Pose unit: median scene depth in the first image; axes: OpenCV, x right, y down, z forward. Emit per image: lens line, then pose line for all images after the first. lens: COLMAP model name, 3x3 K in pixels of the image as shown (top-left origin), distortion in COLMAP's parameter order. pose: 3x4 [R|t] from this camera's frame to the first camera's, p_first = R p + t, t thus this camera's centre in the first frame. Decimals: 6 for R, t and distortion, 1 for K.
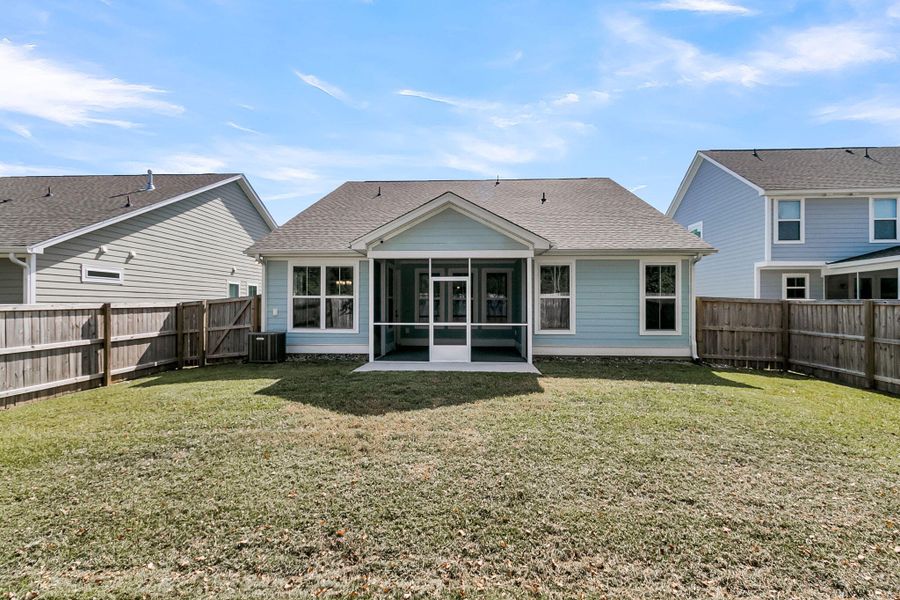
lens RADIAL K [[425.3, 0, 452.1], [0, 425.3, 298.6], [0, 0, 1]] dist [0.000853, 0.002424]
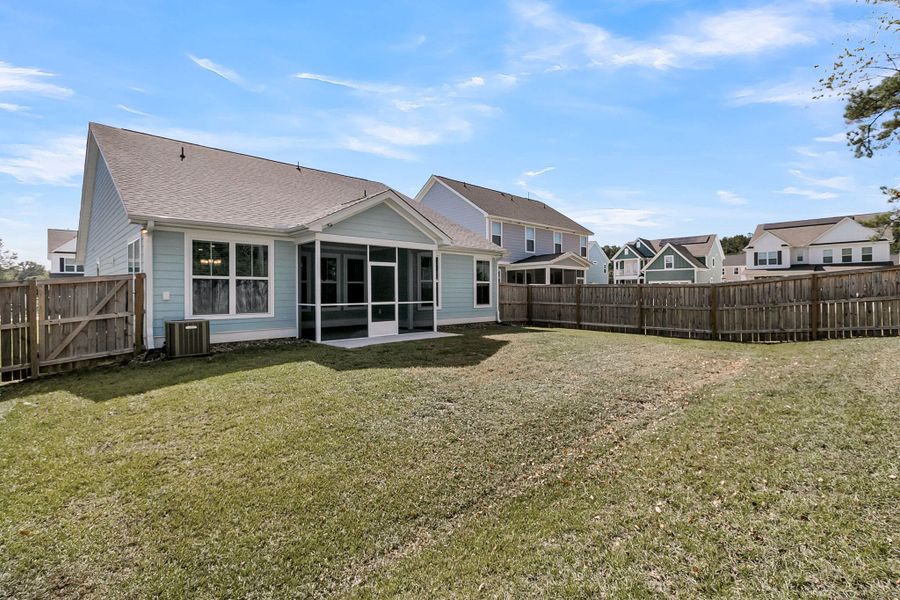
lens RADIAL K [[425.3, 0, 442.2], [0, 425.3, 286.3], [0, 0, 1]] dist [0.000853, 0.002424]
pose [[0.685678, 0.004125, 0.727893, -0.690749], [-0.005366, 0.999985, -0.000612, 0.012837], [-0.727885, -0.003486, 0.685690, 0.085519]]
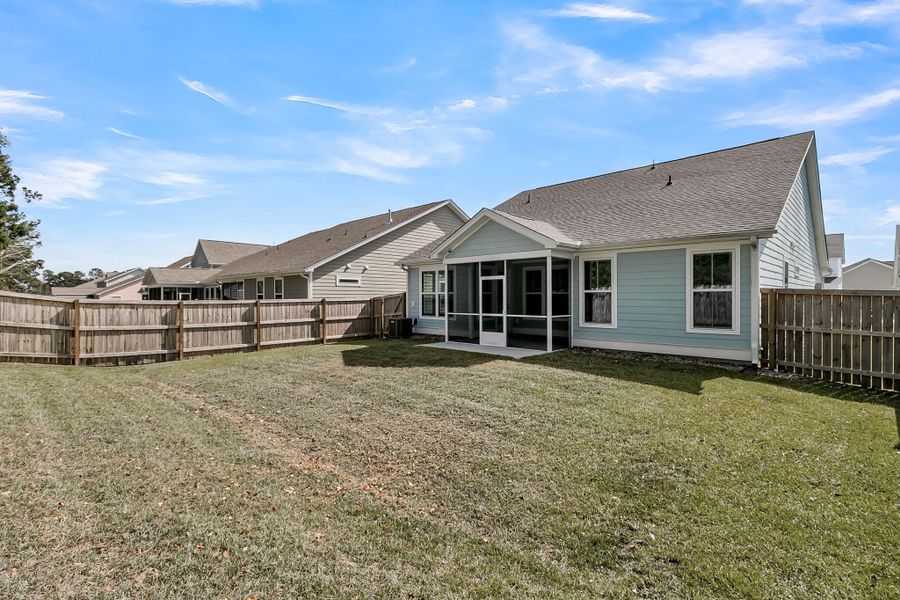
lens RADIAL K [[425.3, 0, 449.6], [0, 425.3, 298.7], [0, 0, 1]] dist [0.000853, 0.002424]
pose [[0.759299, -0.001710, -0.650740, 0.653346], [0.011510, 0.999875, 0.010803, -0.001074], [0.650640, -0.015693, 0.759224, -0.006404]]
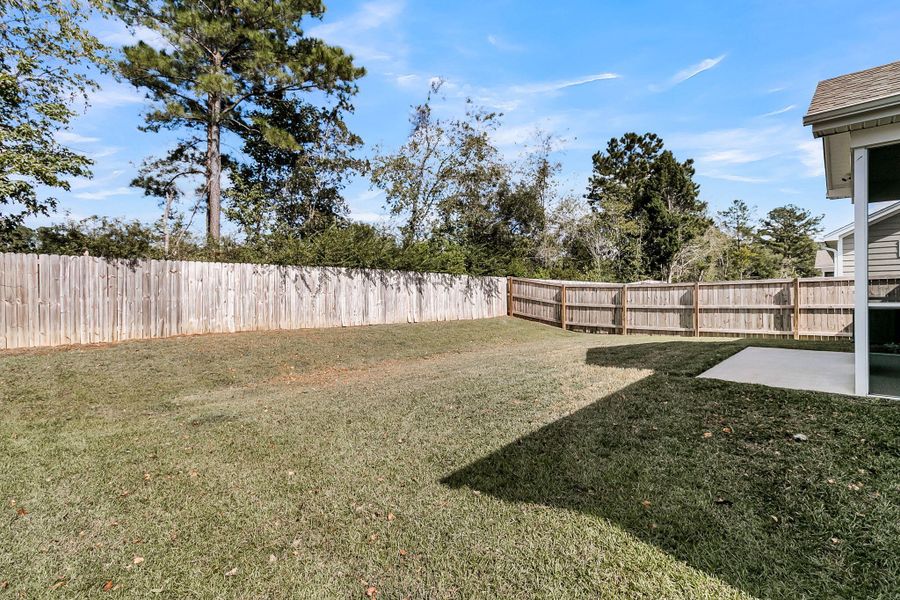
lens RADIAL K [[425.3, 0, 450.9], [0, 425.3, 296.7], [0, 0, 1]] dist [0.000853, 0.002424]
pose [[-0.639070, 0.012764, -0.769043, 0.754375], [0.021767, 0.999762, -0.001494, 0.040030], [0.768841, -0.017694, -0.639195, 0.893732]]
